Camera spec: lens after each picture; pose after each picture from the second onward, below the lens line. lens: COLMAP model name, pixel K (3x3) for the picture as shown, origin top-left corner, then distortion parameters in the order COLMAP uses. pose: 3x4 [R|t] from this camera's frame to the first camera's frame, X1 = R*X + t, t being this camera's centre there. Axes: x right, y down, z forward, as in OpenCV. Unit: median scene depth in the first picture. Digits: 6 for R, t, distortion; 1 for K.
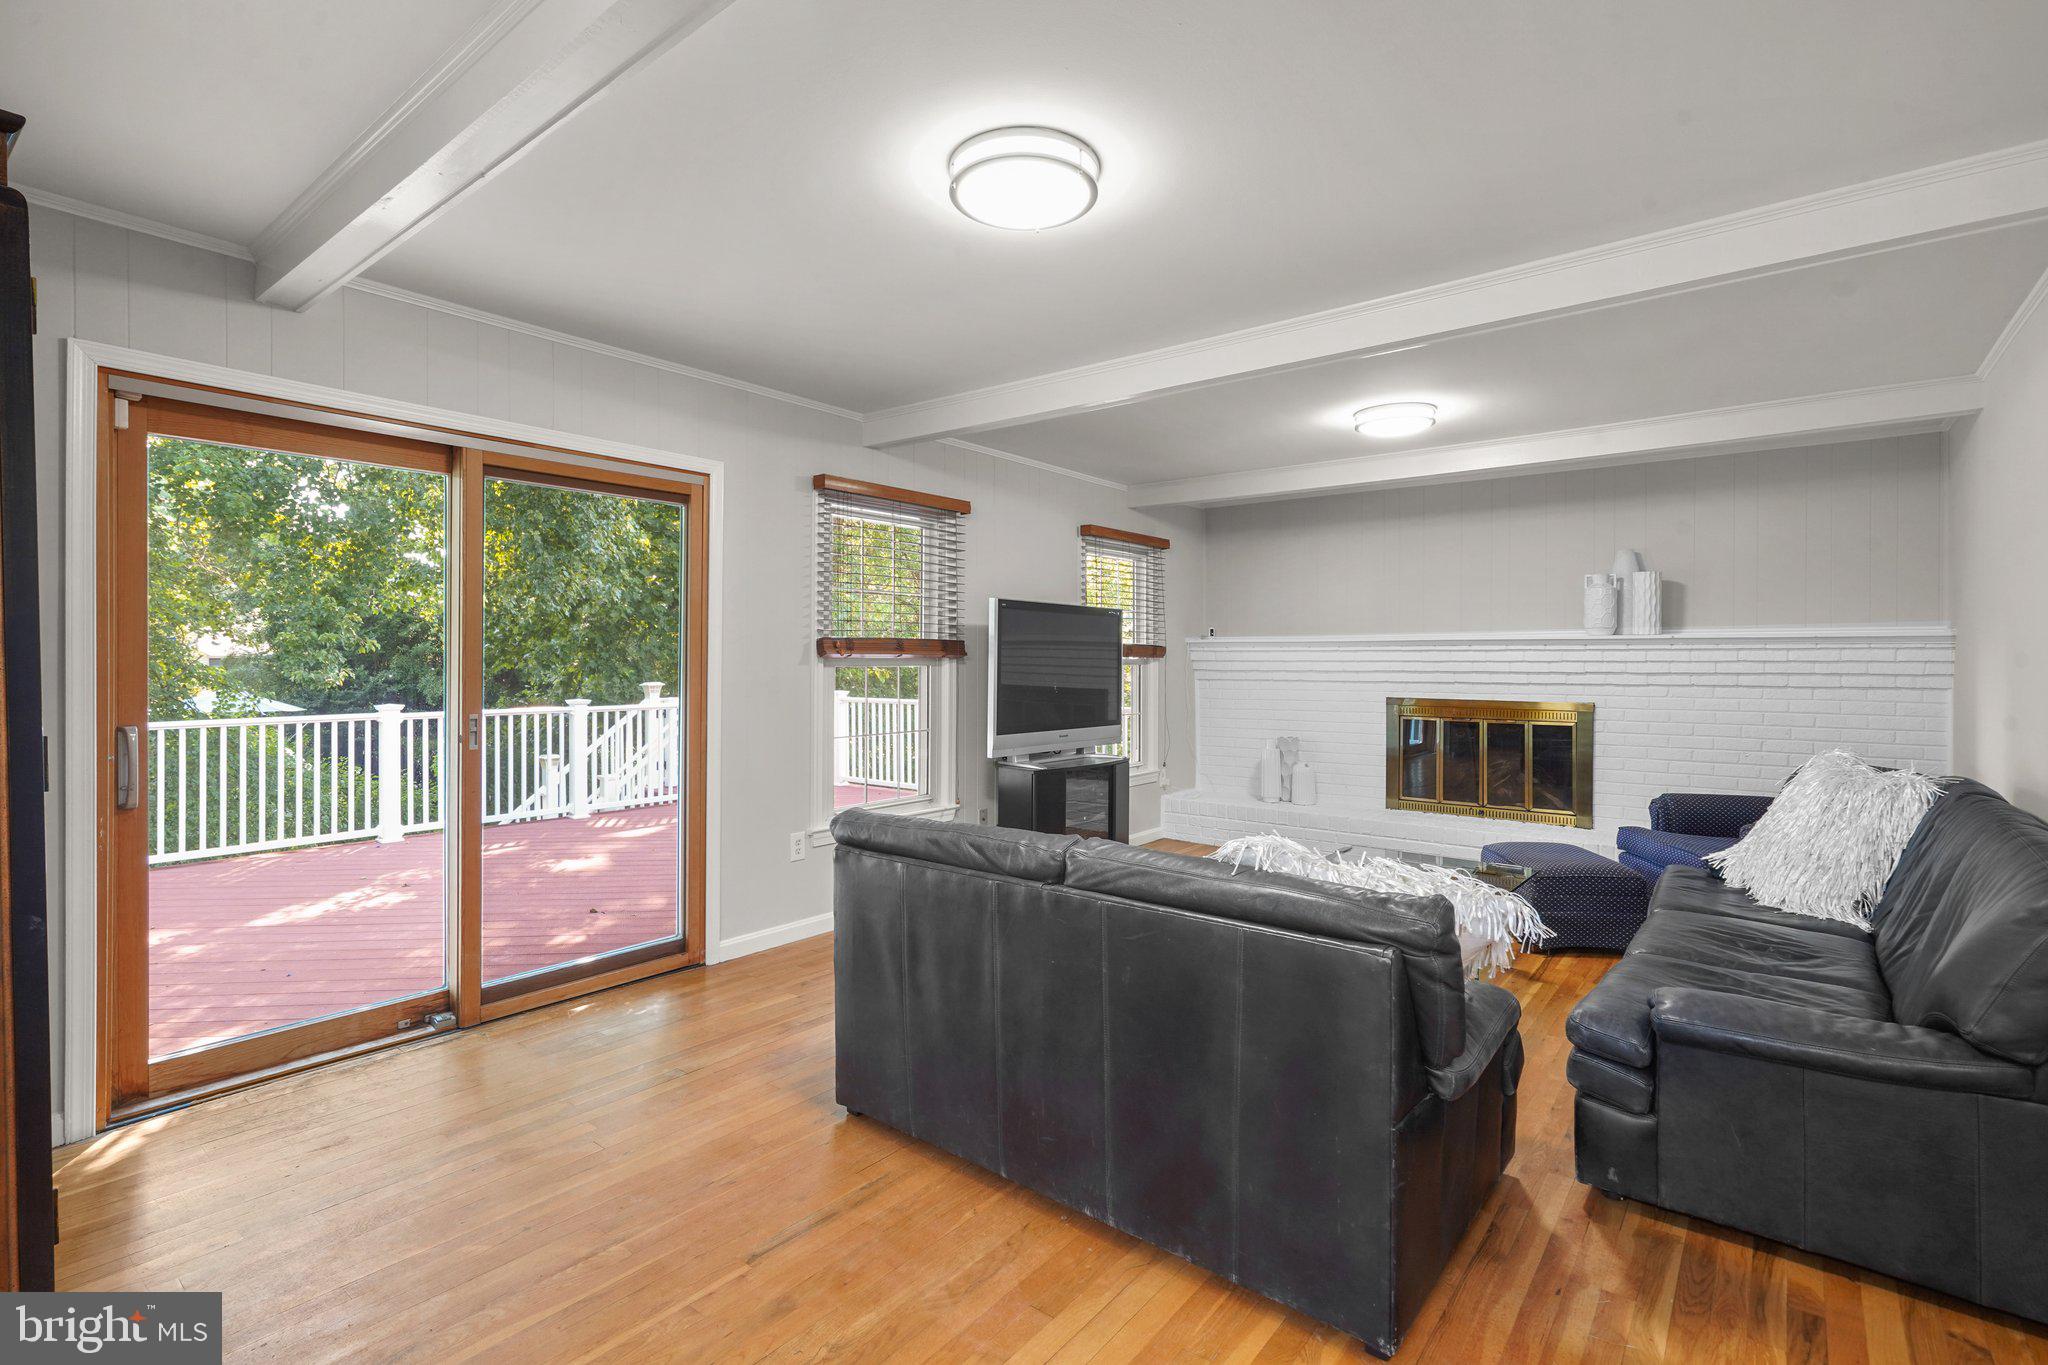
lens RADIAL K [[951.9, 0, 1019.7], [0, 951.9, 664.6], [0, 0, 1]] dist [-0.006113, -0.000494]
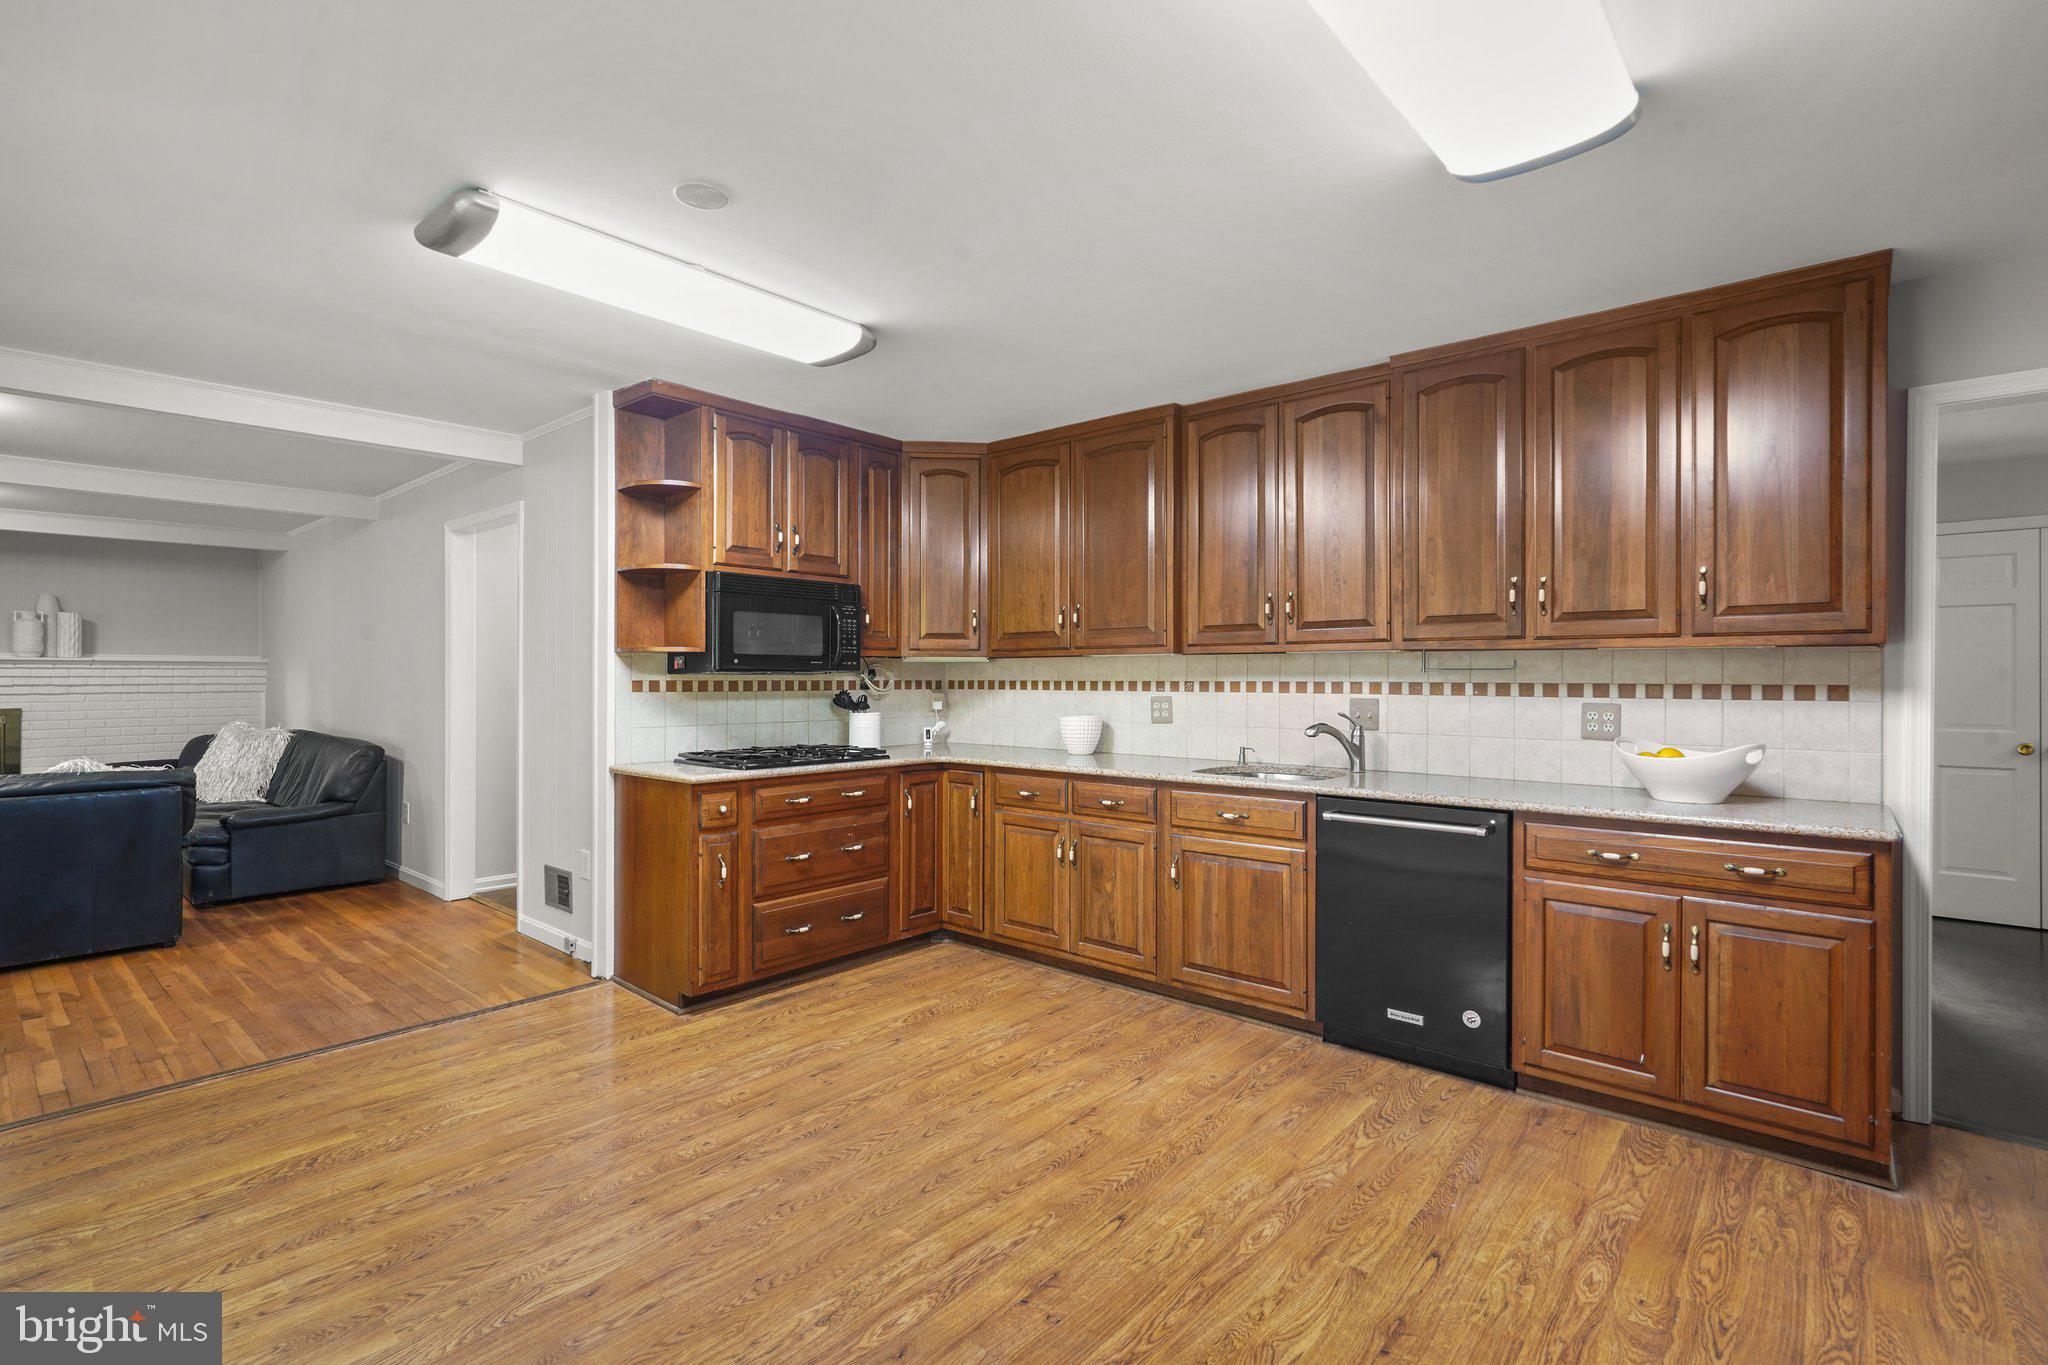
lens RADIAL K [[951.9, 0, 1000.3], [0, 951.9, 685.4], [0, 0, 1]] dist [-0.006113, -0.000494]
pose [[0.054623, -0.012284, 0.998431, -0.701234], [0.004450, 0.999917, 0.012058, -0.001259], [-0.998497, 0.003785, 0.054674, -0.475115]]
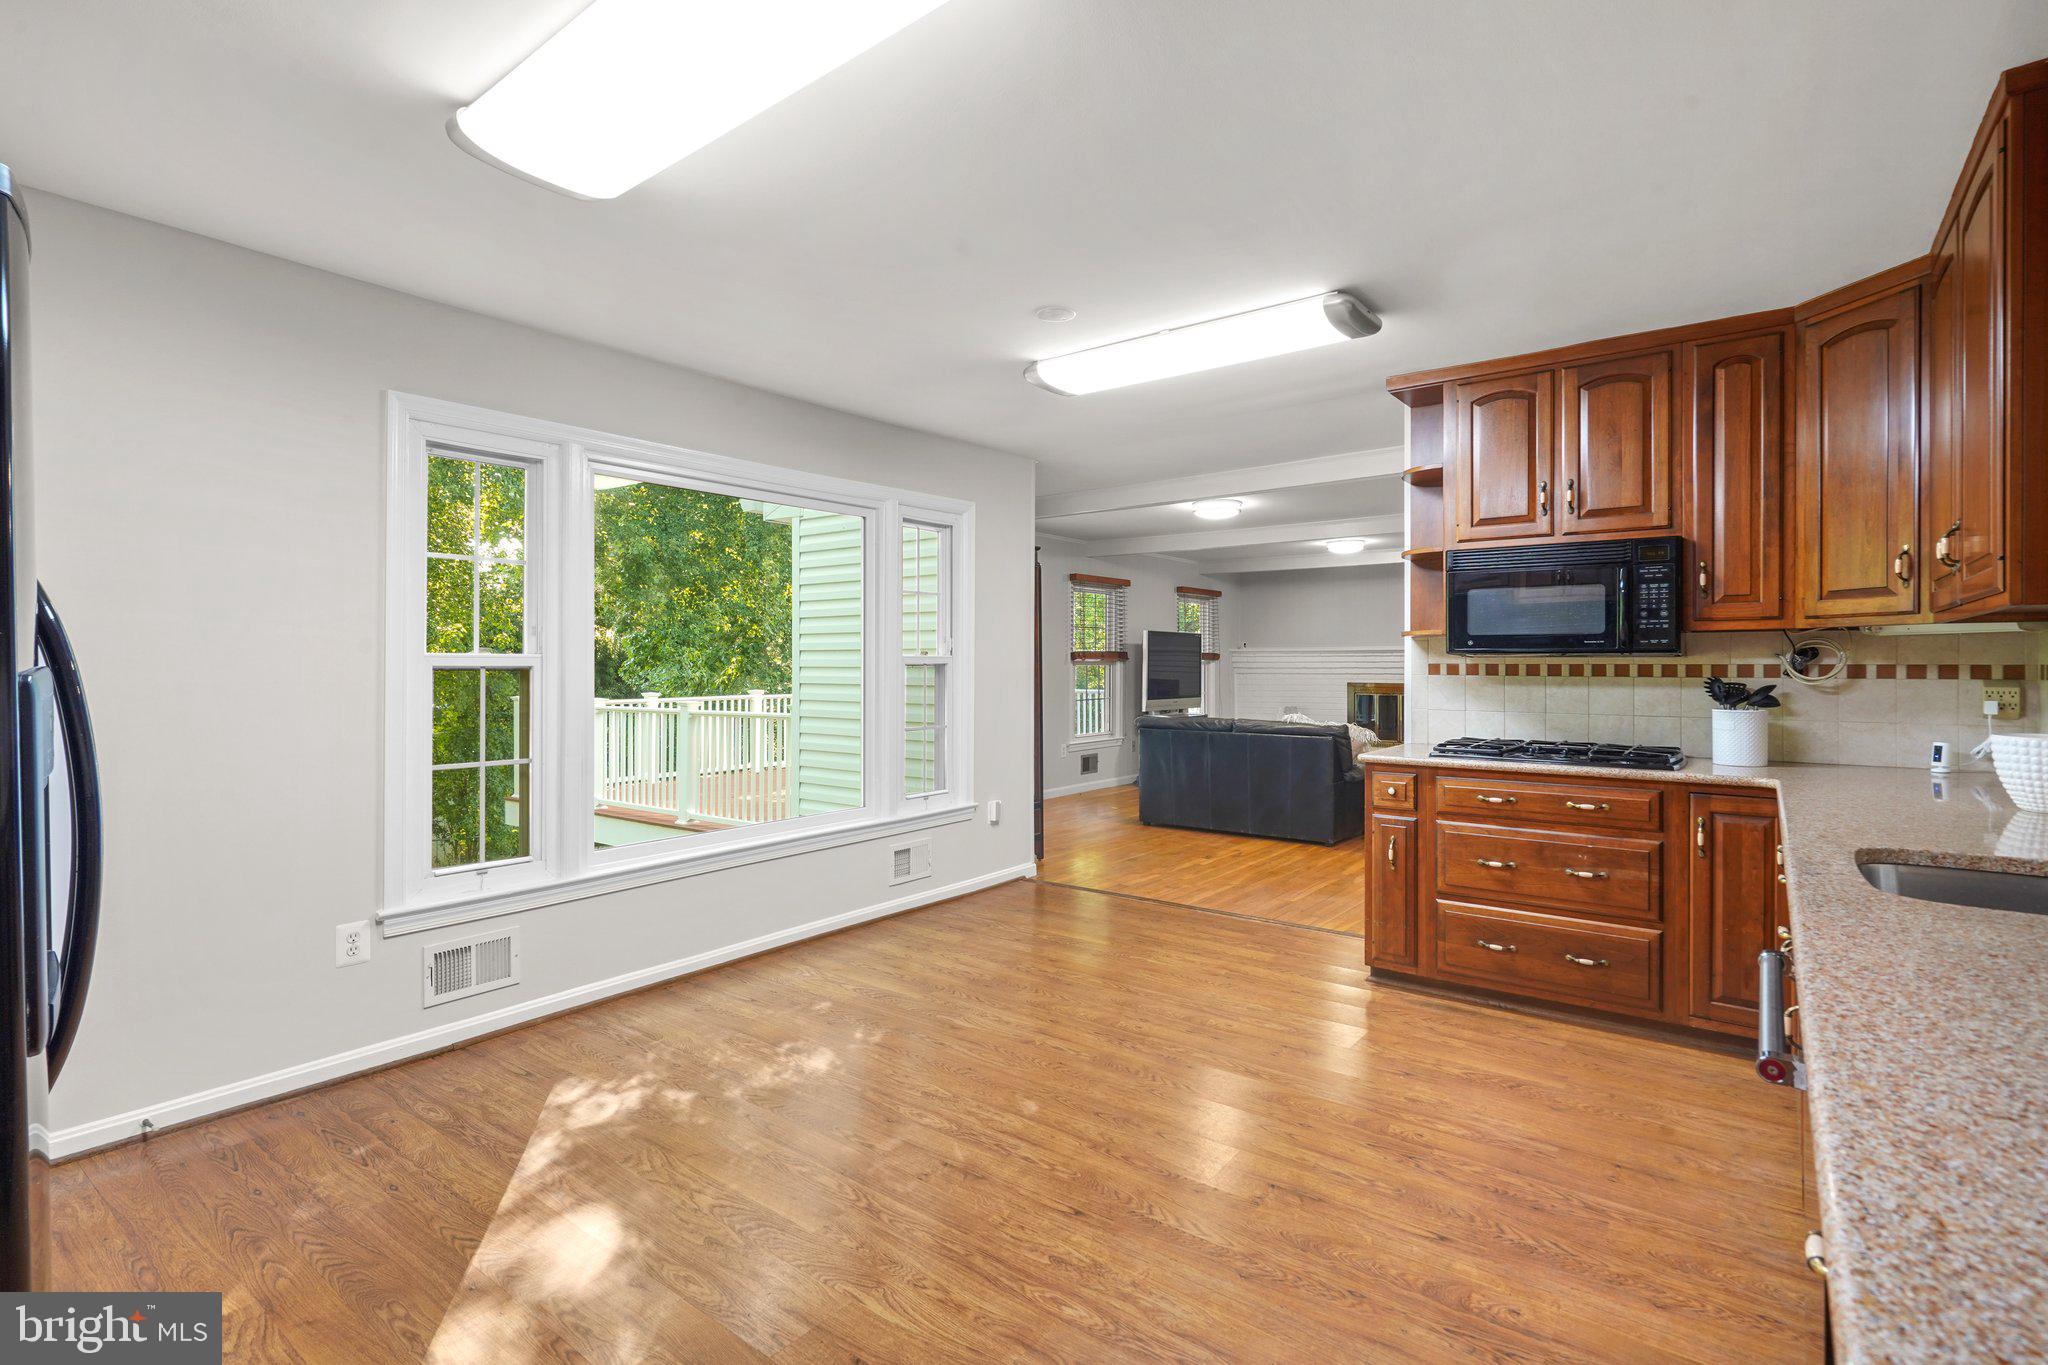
lens RADIAL K [[951.9, 0, 1035.0], [0, 951.9, 666.6], [0, 0, 1]] dist [-0.006113, -0.000494]
pose [[0.999551, -0.003446, 0.029749, -0.302592], [0.003459, 0.999994, -0.000357, 0.004659], [-0.029748, 0.000460, 0.999557, -0.922739]]
